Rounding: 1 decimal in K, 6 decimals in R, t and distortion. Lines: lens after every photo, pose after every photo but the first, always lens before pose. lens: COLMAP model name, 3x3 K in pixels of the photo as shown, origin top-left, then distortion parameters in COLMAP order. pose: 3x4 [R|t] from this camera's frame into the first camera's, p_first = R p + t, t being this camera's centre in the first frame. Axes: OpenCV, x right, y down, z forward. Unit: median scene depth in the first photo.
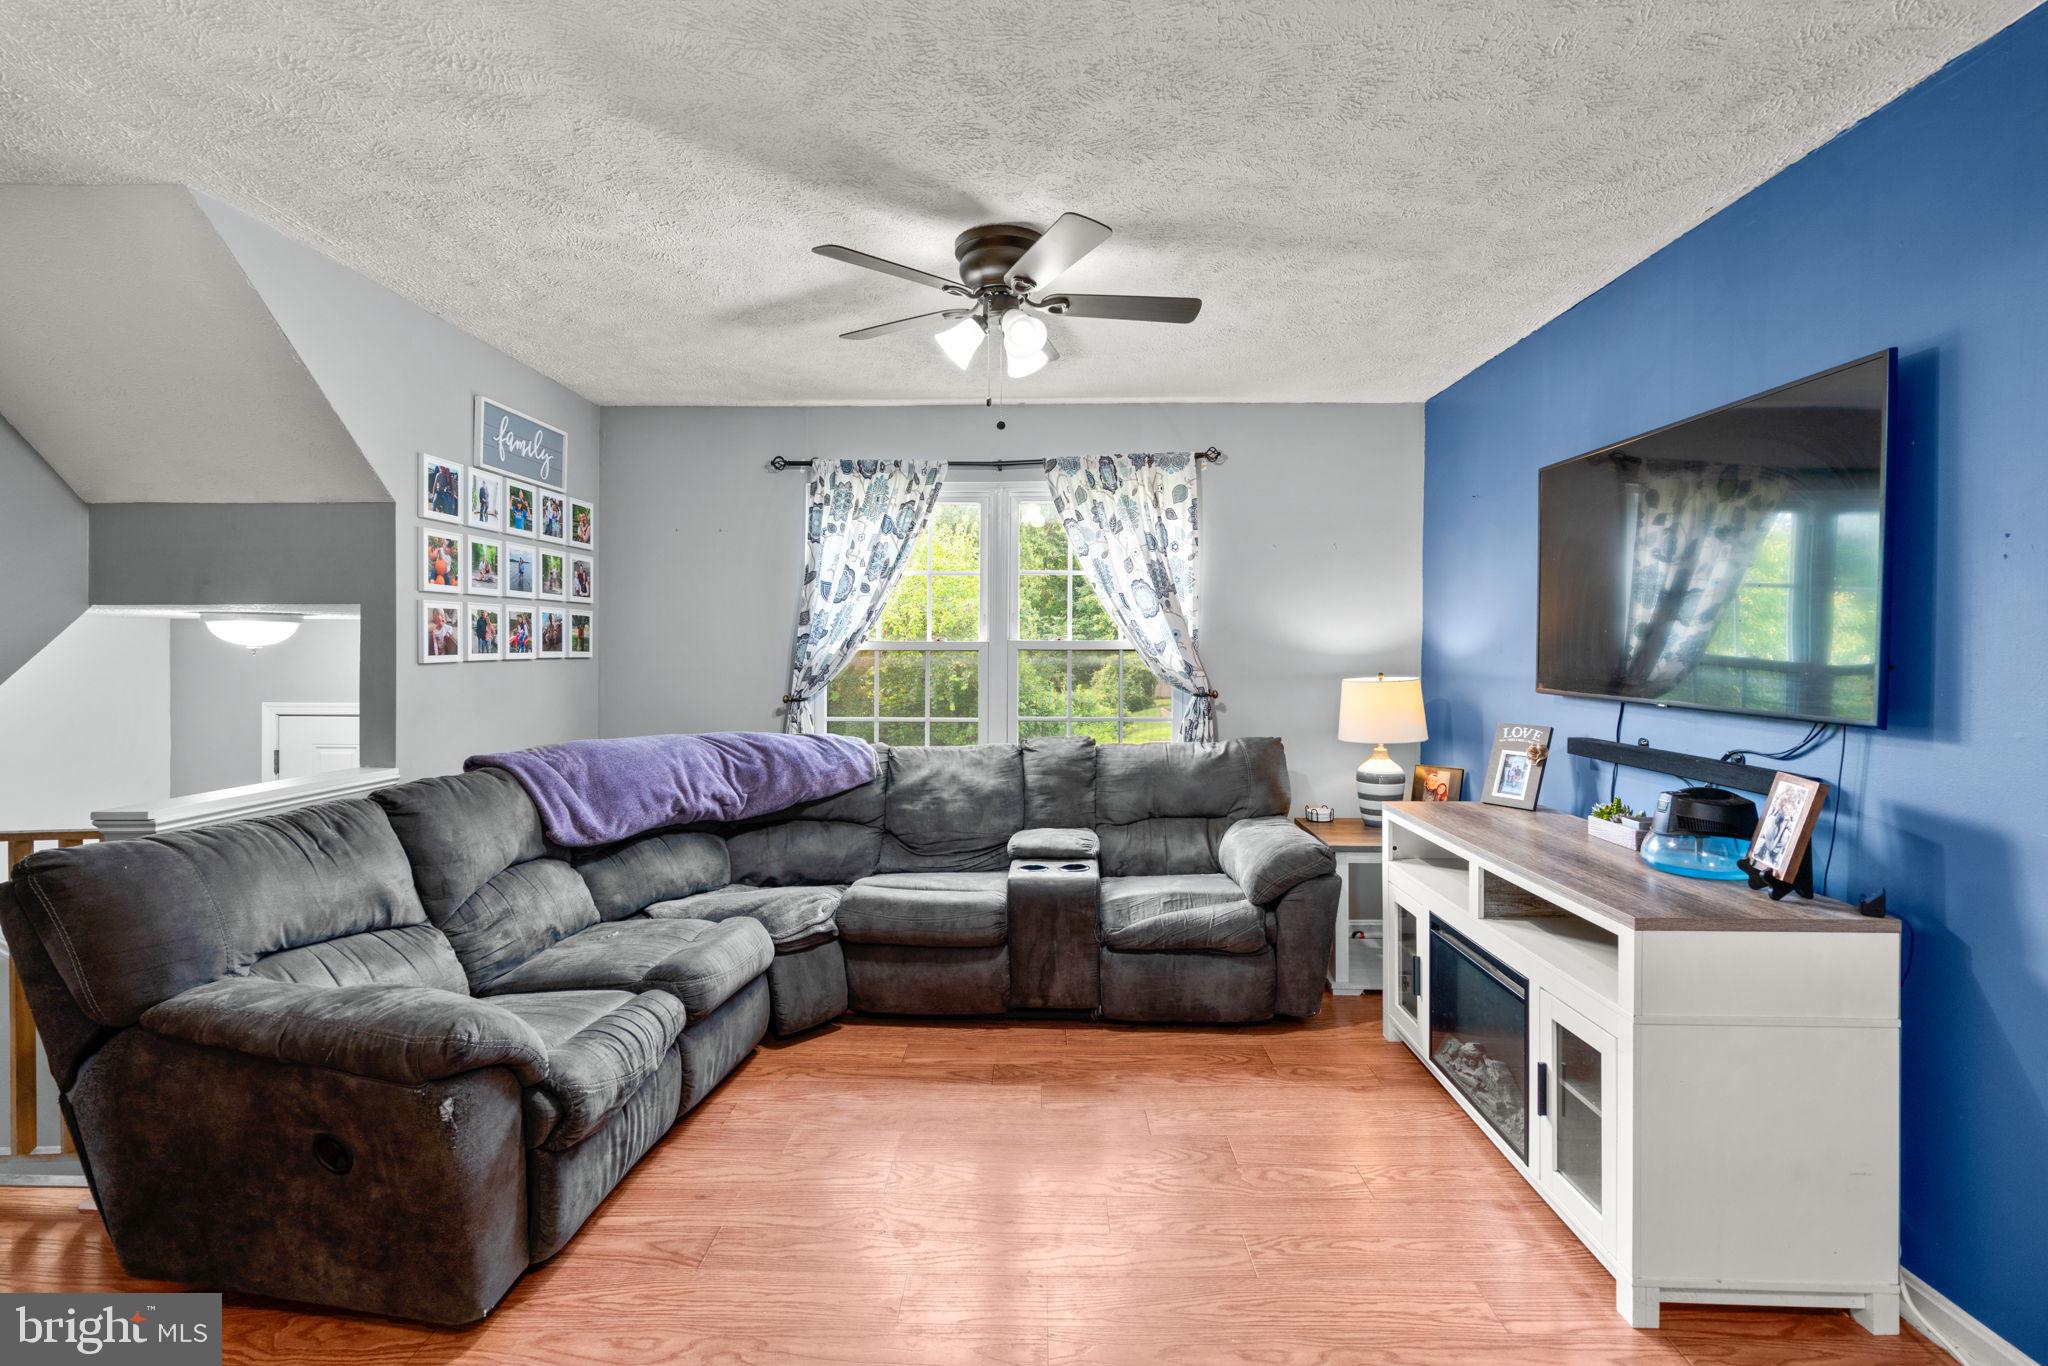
lens RADIAL K [[937.7, 0, 1014.3], [0, 937.7, 656.5], [0, 0, 1]] dist [-0.006616, 0.004216]
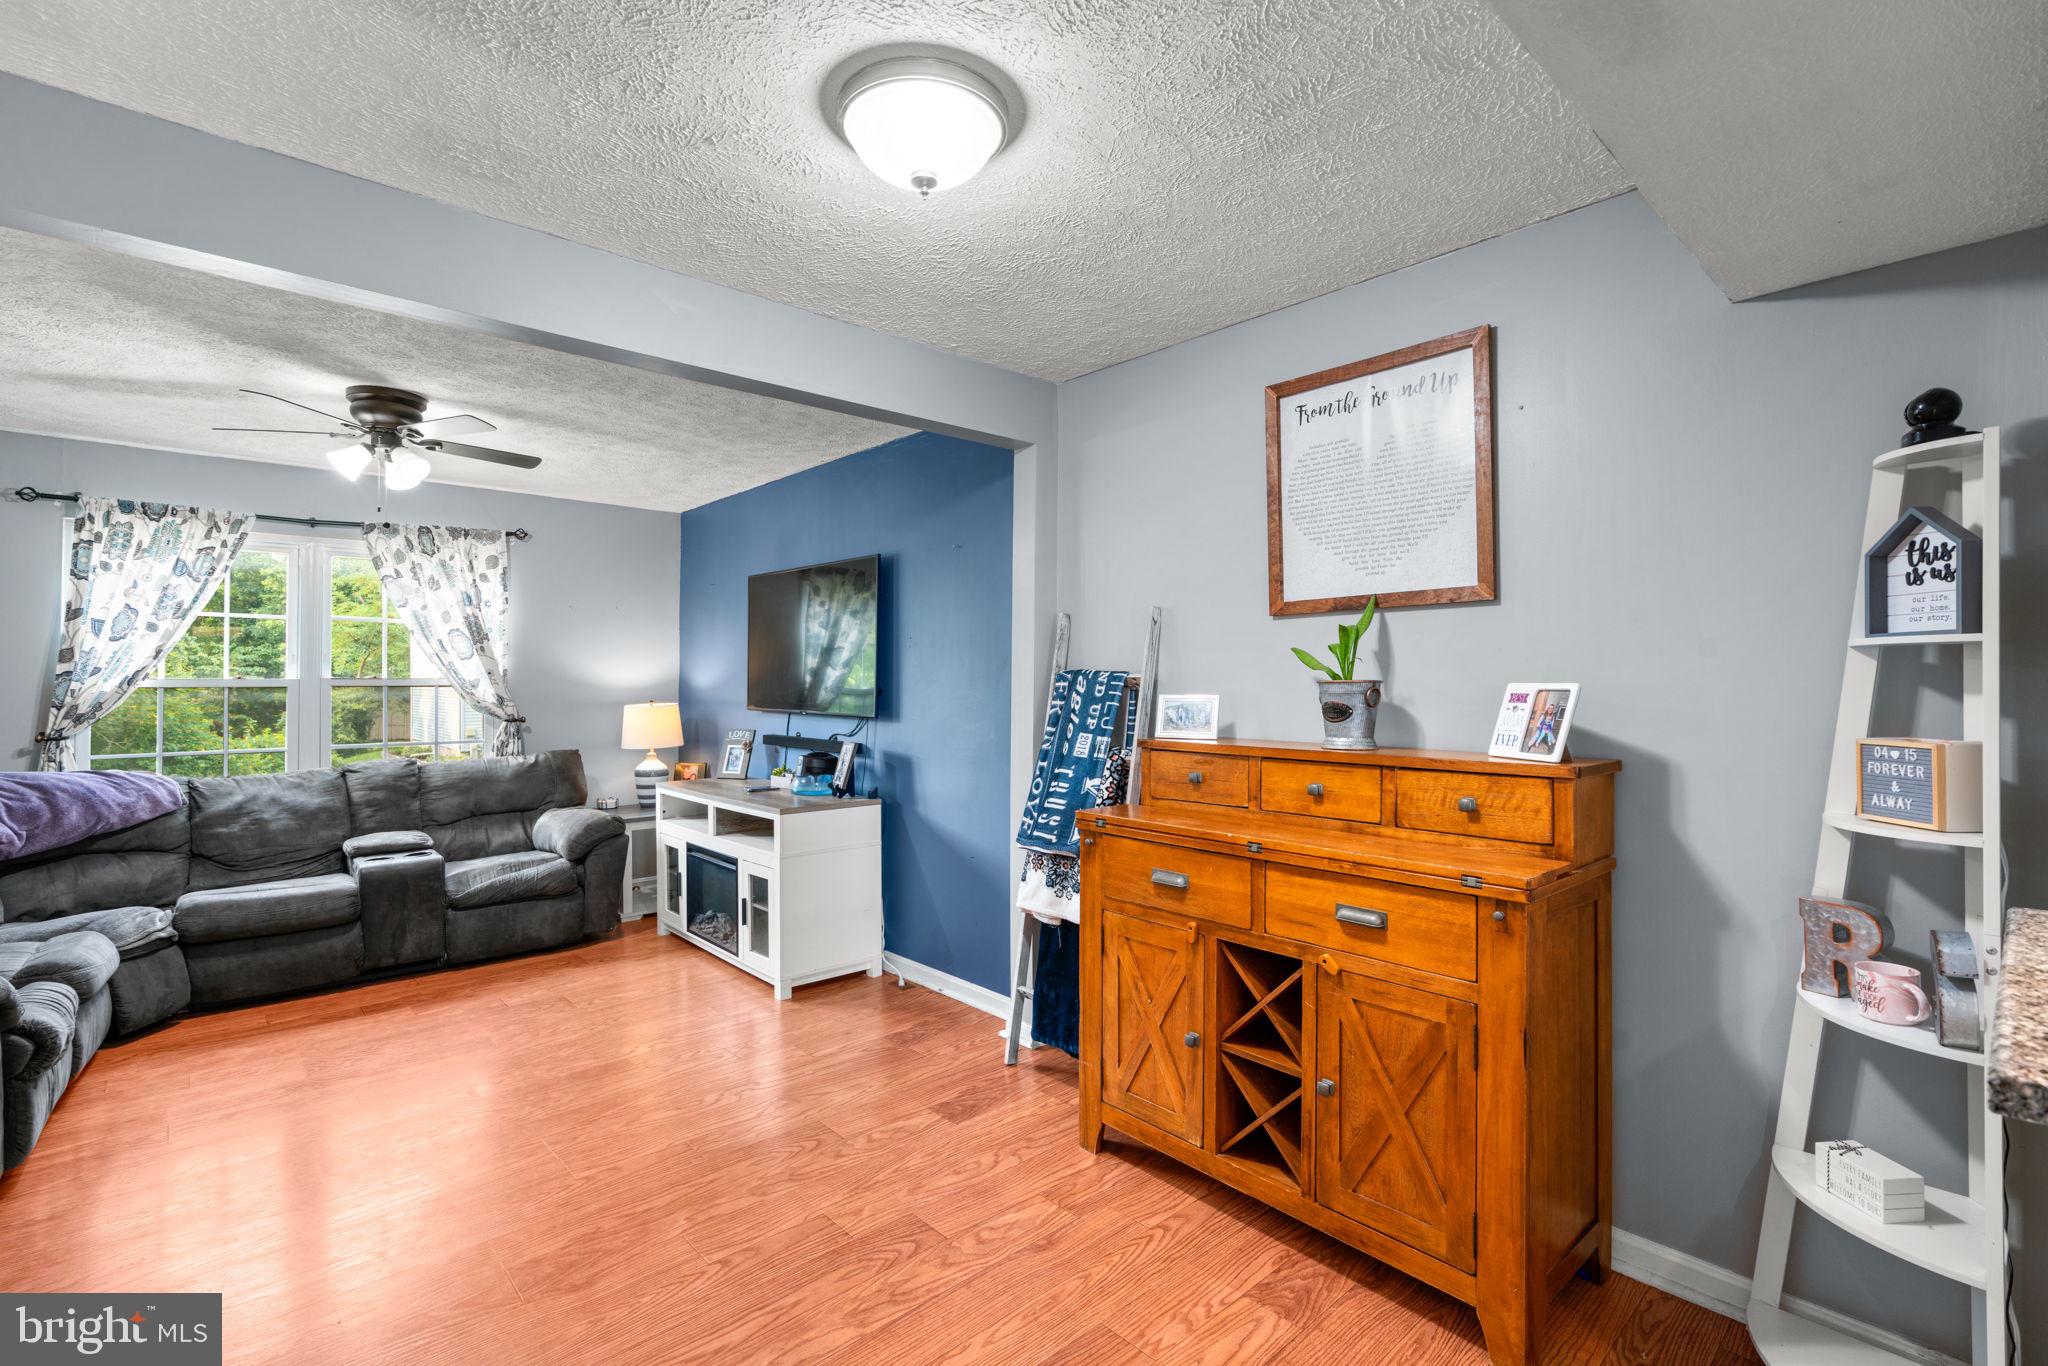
lens RADIAL K [[937.7, 0, 1026.9], [0, 937.7, 675.9], [0, 0, 1]] dist [-0.006616, 0.004216]
pose [[0.716822, 0.001361, 0.697255, -0.243021], [0.008944, 0.999898, -0.011146, 0.000971], [-0.697199, 0.014226, 0.716737, -0.530637]]
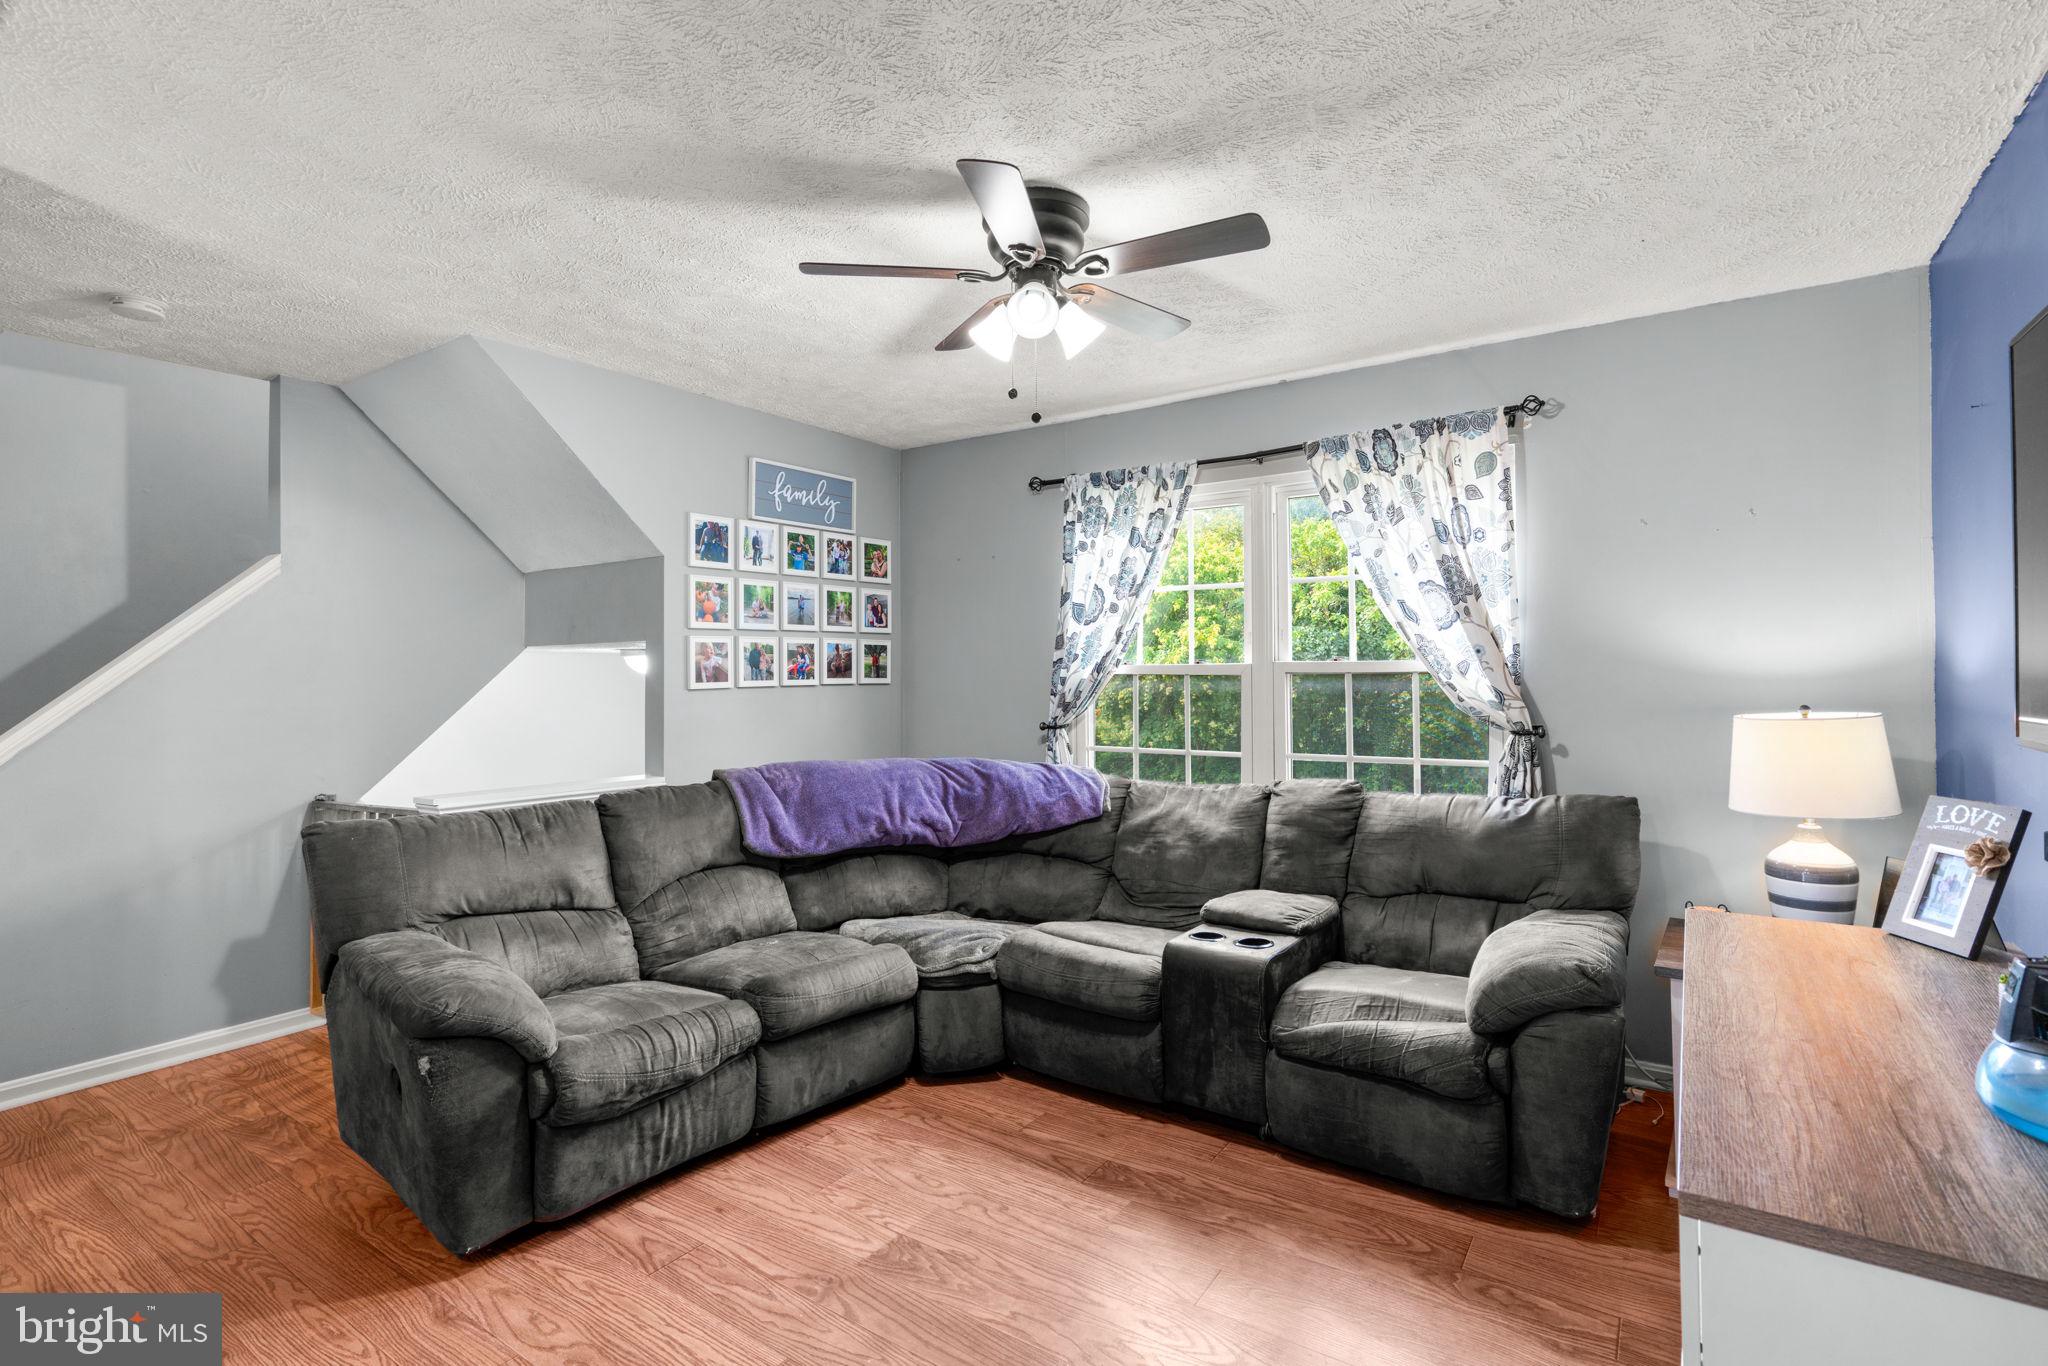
lens RADIAL K [[965.7, 0, 1013.7], [0, 965.7, 657.0], [0, 0, 1]] dist [-0.007931, 0.006020]
pose [[0.837300, -0.016845, -0.546484, 0.363458], [0.003751, 0.999679, -0.025068, -0.001297], [0.546730, 0.018939, 0.837094, 0.193512]]
